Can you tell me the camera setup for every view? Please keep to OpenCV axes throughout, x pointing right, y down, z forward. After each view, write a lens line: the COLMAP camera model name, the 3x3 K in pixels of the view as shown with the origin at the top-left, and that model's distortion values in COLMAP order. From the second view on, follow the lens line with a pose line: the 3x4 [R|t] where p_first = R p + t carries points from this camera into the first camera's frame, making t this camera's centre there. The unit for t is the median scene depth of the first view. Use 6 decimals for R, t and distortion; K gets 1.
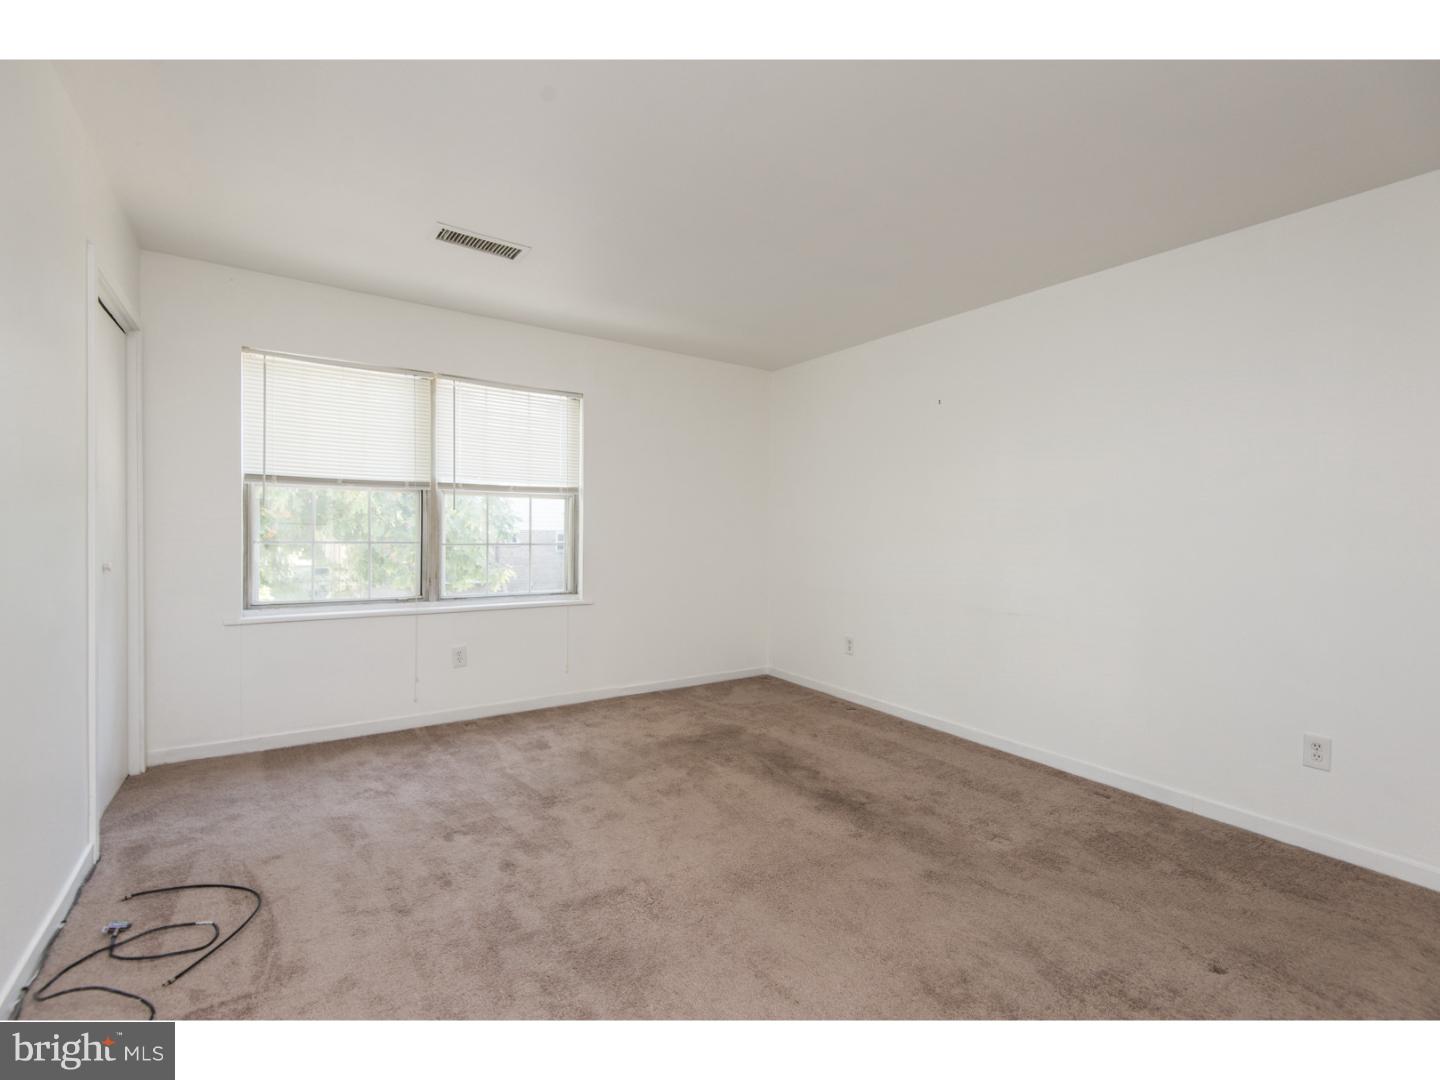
lens RADIAL K [[658.3, 0, 721.9], [0, 658.3, 544.5], [0, 0, 1]] dist [0.038763, -0.021572]
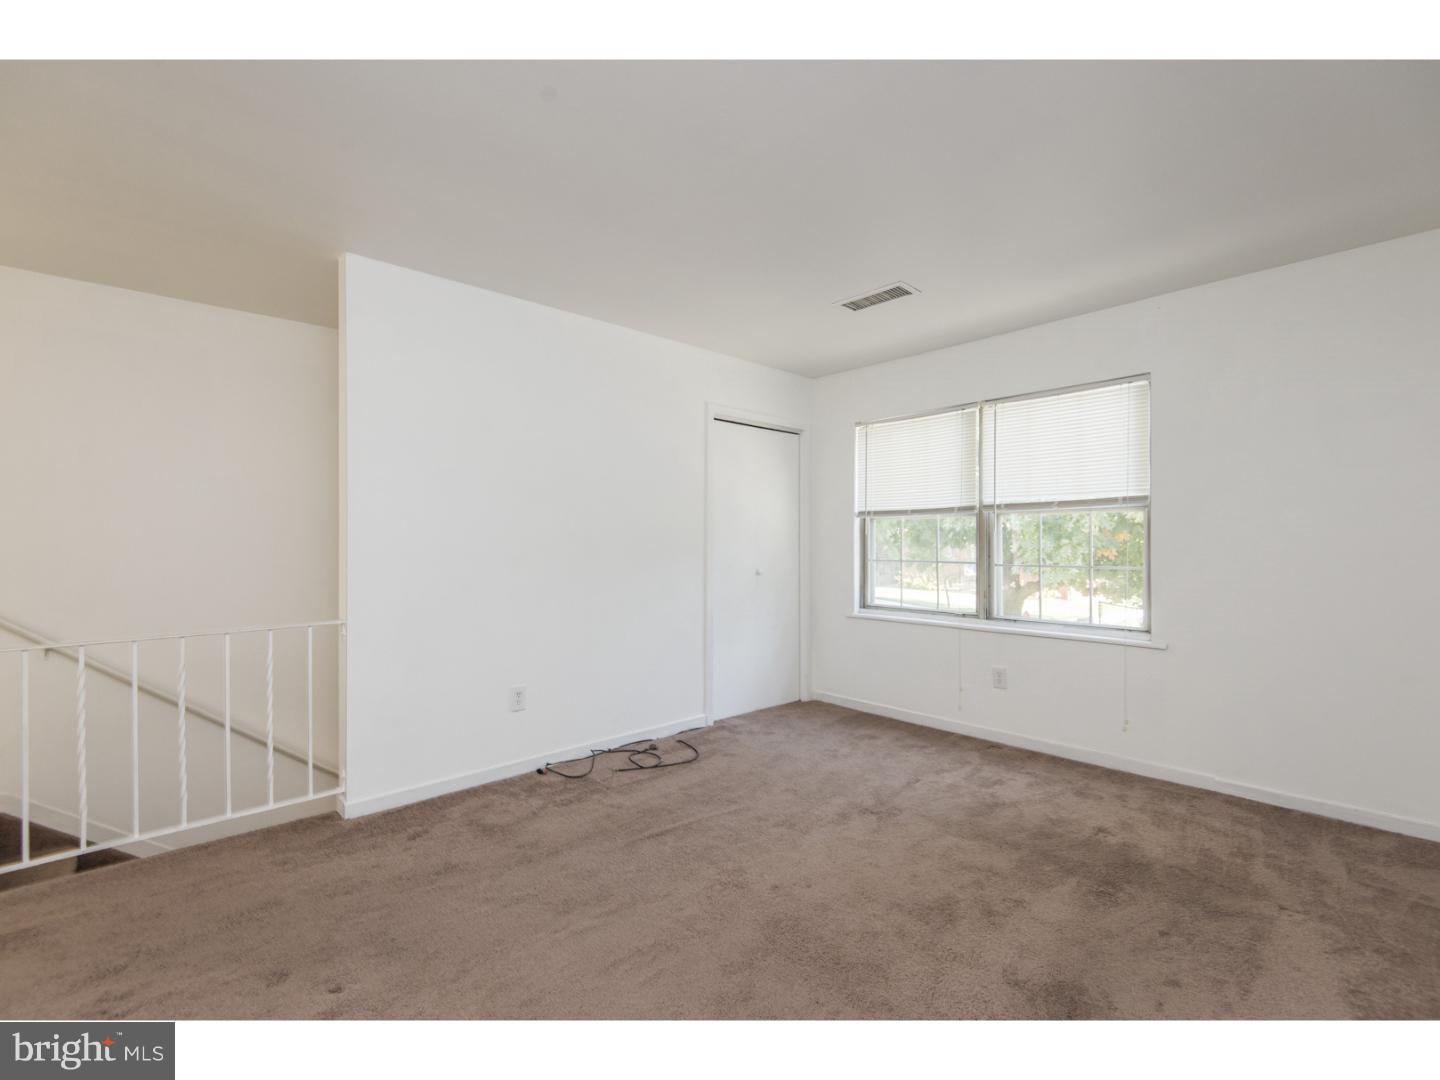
lens RADIAL K [[658.3, 0, 721.9], [0, 658.3, 544.5], [0, 0, 1]] dist [0.038763, -0.021572]
pose [[0.128909, -0.014933, -0.991544, 0.616355], [-0.017765, 0.999691, -0.017365, -0.007042], [0.991497, 0.019853, 0.128604, 0.515701]]
